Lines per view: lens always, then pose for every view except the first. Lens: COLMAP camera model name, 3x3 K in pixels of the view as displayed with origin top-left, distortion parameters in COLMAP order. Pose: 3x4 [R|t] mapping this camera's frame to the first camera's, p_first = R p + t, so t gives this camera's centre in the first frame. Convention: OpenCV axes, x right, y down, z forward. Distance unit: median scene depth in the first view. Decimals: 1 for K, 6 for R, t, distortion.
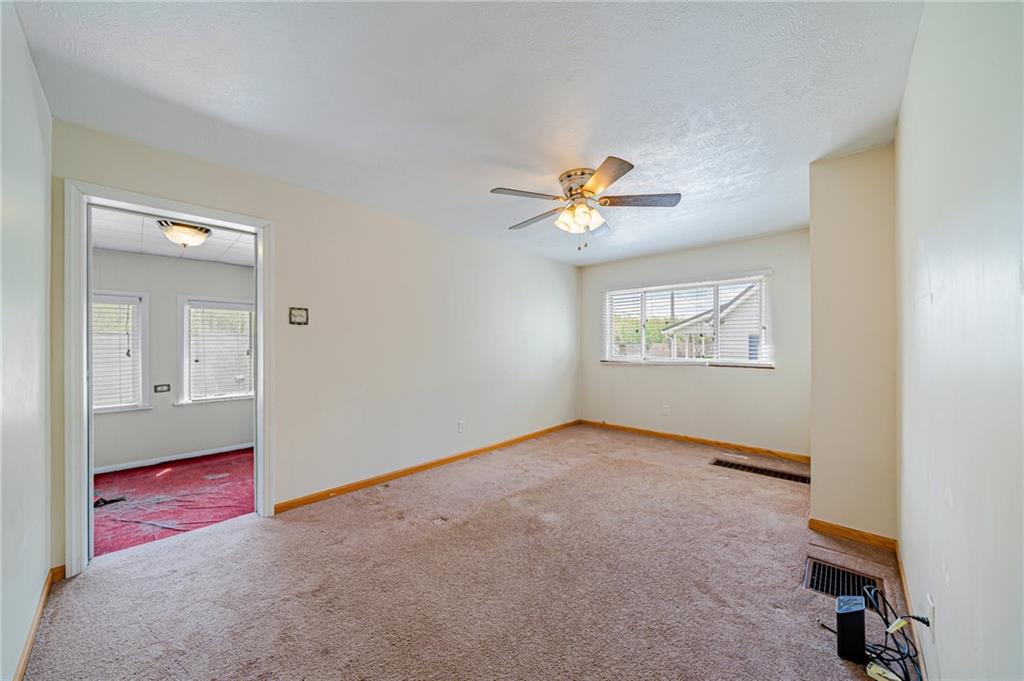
lens RADIAL K [[355.7, 0, 506.6], [0, 355.7, 343.2], [0, 0, 1]] dist [-0.002211, -0.000126]
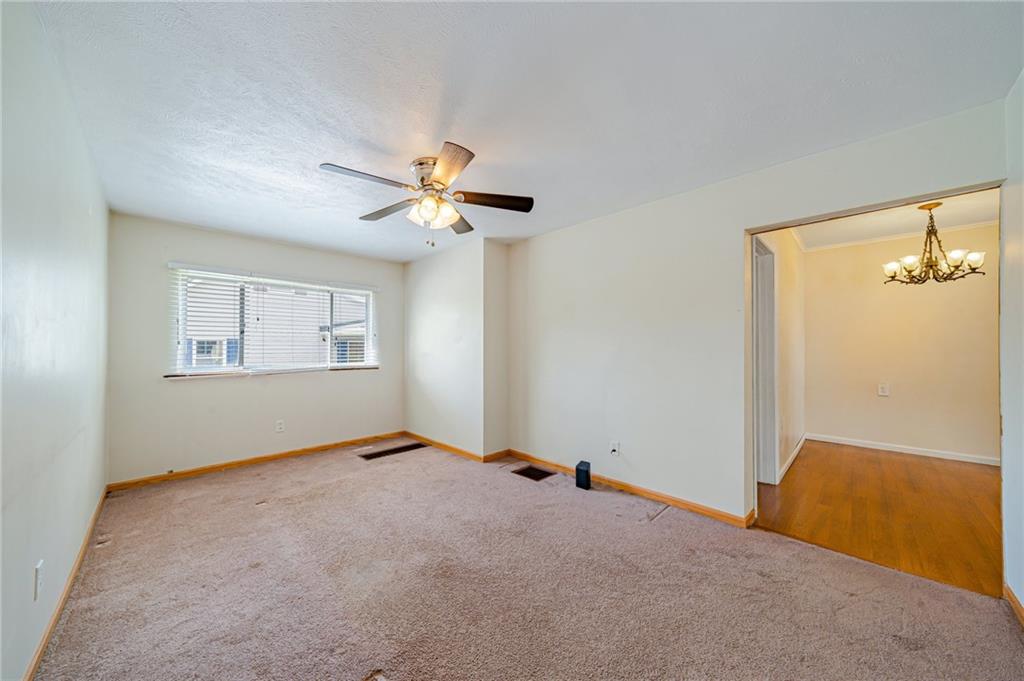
lens RADIAL K [[355.7, 0, 507.7], [0, 355.7, 343.1], [0, 0, 1]] dist [-0.002211, -0.000126]
pose [[0.033190, 0.015549, 0.999328, -0.466805], [-0.000651, 0.999879, -0.015536, 0.002252], [-0.999449, -0.000135, 0.033196, 0.511376]]
